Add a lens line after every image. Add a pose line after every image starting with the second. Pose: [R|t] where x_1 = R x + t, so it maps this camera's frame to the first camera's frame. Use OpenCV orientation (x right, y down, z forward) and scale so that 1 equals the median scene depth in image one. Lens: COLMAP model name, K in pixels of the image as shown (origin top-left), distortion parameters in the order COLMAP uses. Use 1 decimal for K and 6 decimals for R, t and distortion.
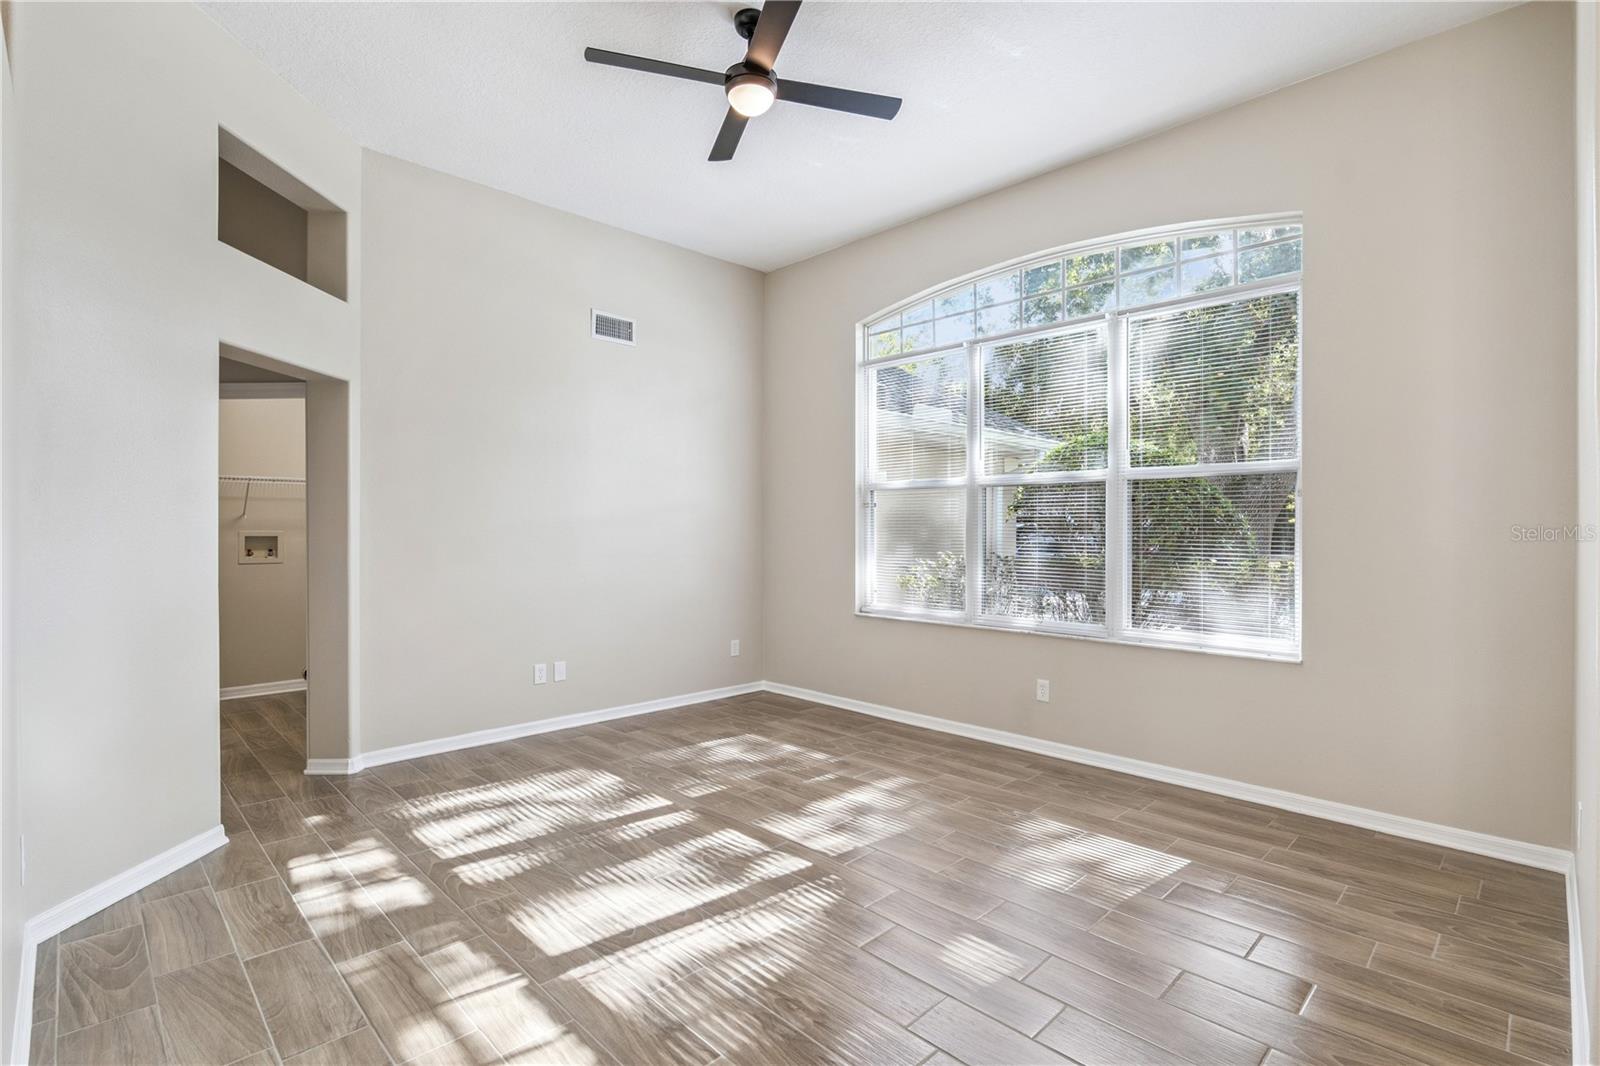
lens RADIAL K [[757.0, 0, 808.3], [0, 757.0, 536.8], [0, 0, 1]] dist [-0.020647, 0.004000]
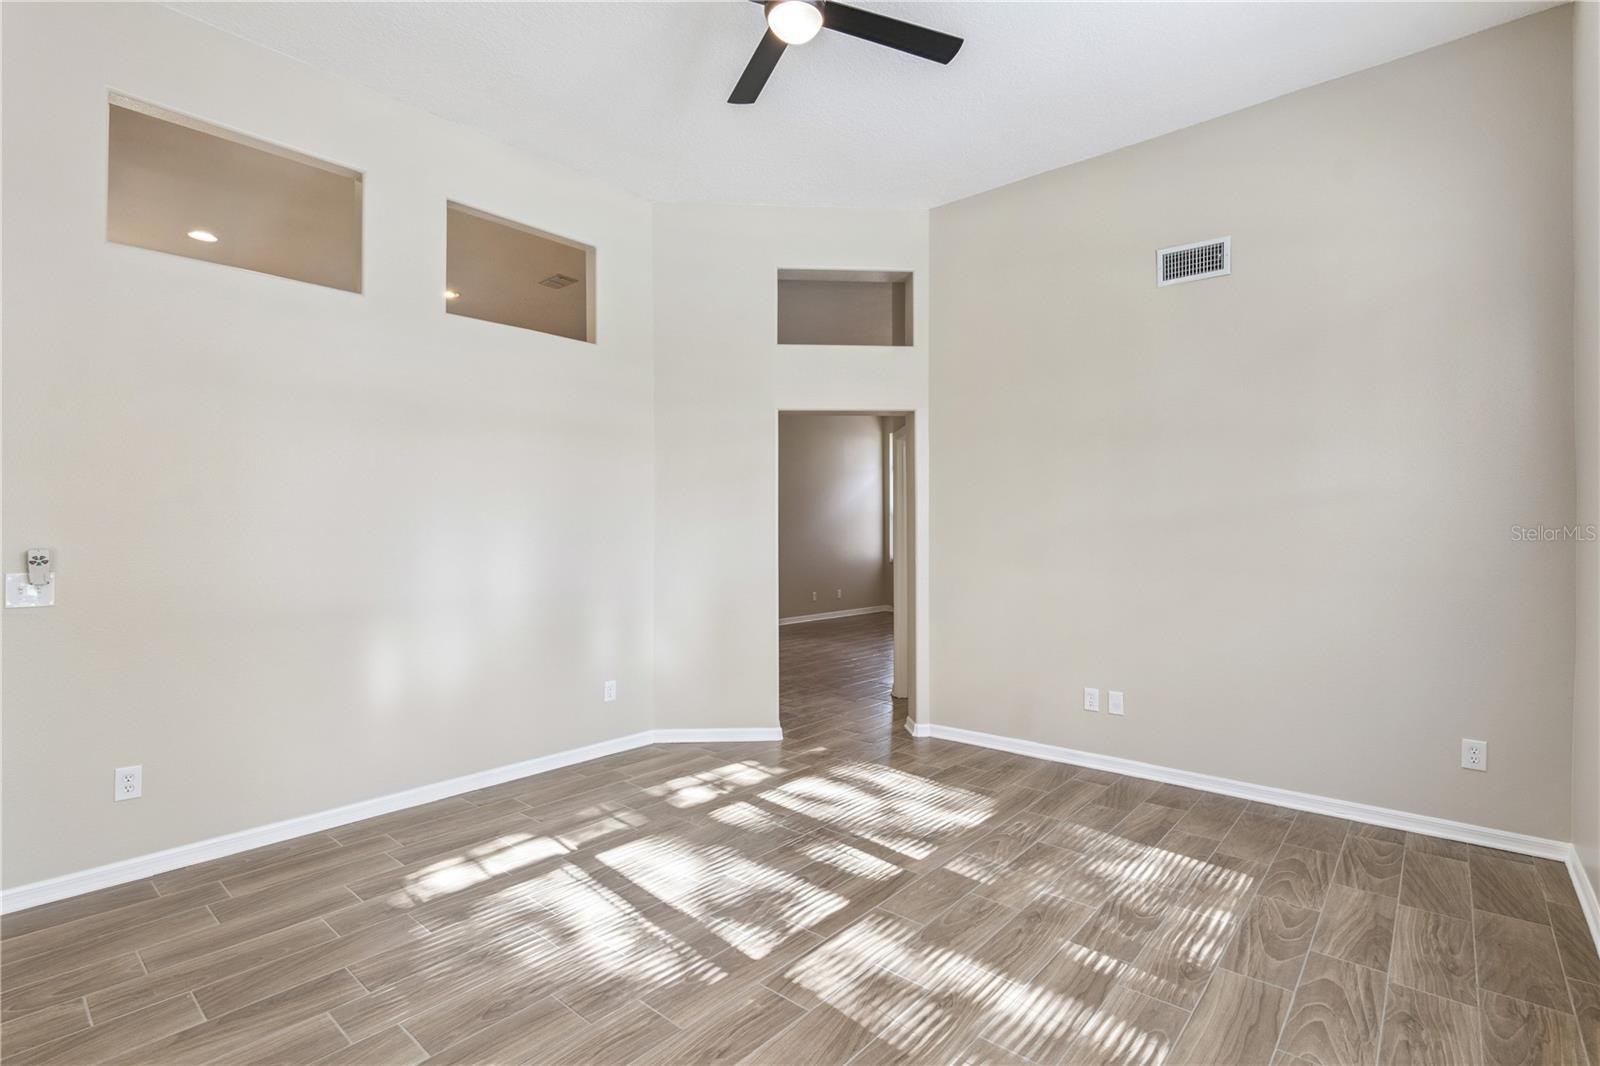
lens RADIAL K [[757.0, 0, 808.7], [0, 757.0, 533.2], [0, 0, 1]] dist [-0.020647, 0.004000]
pose [[0.085159, 0.000783, -0.996367, 0.621634], [-0.008316, 0.999965, 0.000075, -0.009280], [0.996333, 0.008280, 0.085163, 0.772678]]
